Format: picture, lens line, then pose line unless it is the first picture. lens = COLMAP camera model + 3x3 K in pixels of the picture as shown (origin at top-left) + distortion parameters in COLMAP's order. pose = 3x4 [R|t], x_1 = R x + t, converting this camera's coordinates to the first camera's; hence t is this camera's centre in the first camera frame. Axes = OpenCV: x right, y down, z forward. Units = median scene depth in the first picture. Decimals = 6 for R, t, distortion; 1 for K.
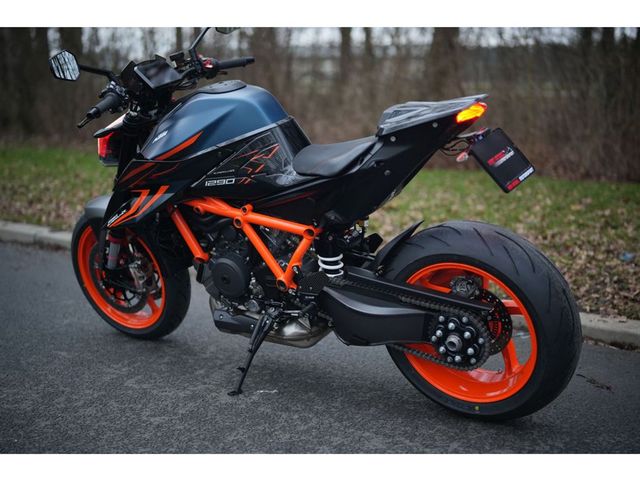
lens RADIAL K [[882.6, 0, 315.2], [0, 882.6, 240.7], [0, 0, 1]] dist [0.053865, 0.000000]
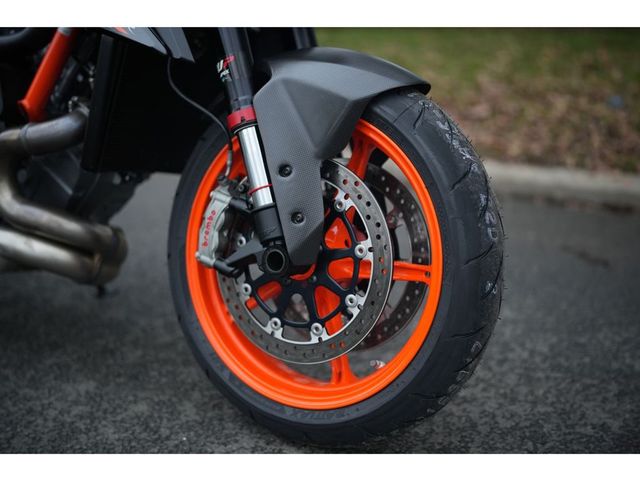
lens RADIAL K [[882.6, 0, 320.3], [0, 882.6, 244.5], [0, 0, 1]] dist [0.053865, 0.000000]
pose [[0.998457, -0.035776, 0.042465, 0.066074], [0.029903, 0.990842, 0.131676, 0.047046], [-0.046787, -0.130203, 0.990383, 0.289238]]
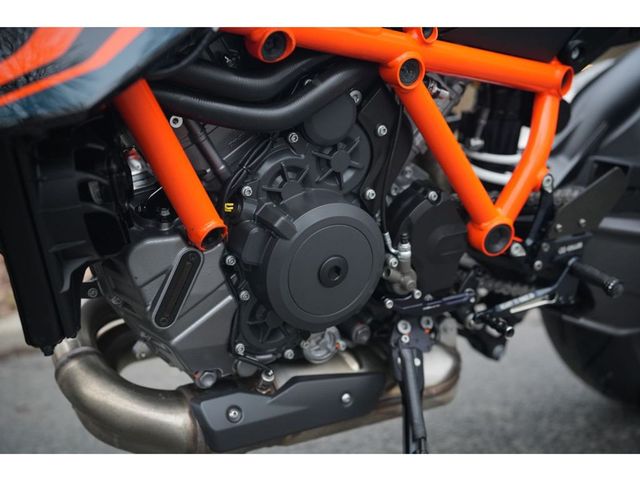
lens RADIAL K [[882.6, 0, 333.3], [0, 882.6, 249.5], [0, 0, 1]] dist [0.053865, 0.000000]
pose [[0.430227, -0.169577, 0.886650, -0.363262], [0.194206, 0.976586, 0.092543, 0.006645], [-0.881583, 0.132378, 0.453087, 0.822204]]
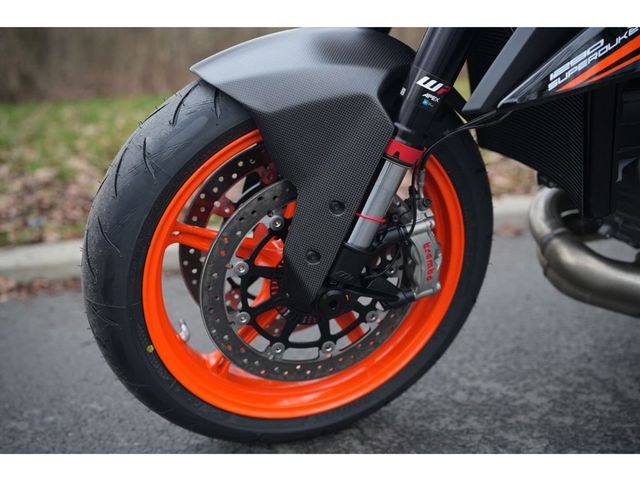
lens RADIAL K [[882.6, 0, 321.1], [0, 882.6, 238.4], [0, 0, 1]] dist [0.053865, 0.000000]
pose [[0.594772, -0.215432, 0.774491, -0.537029], [0.187658, 0.974013, 0.126819, -0.020084], [-0.781685, 0.069911, 0.619743, 0.877721]]
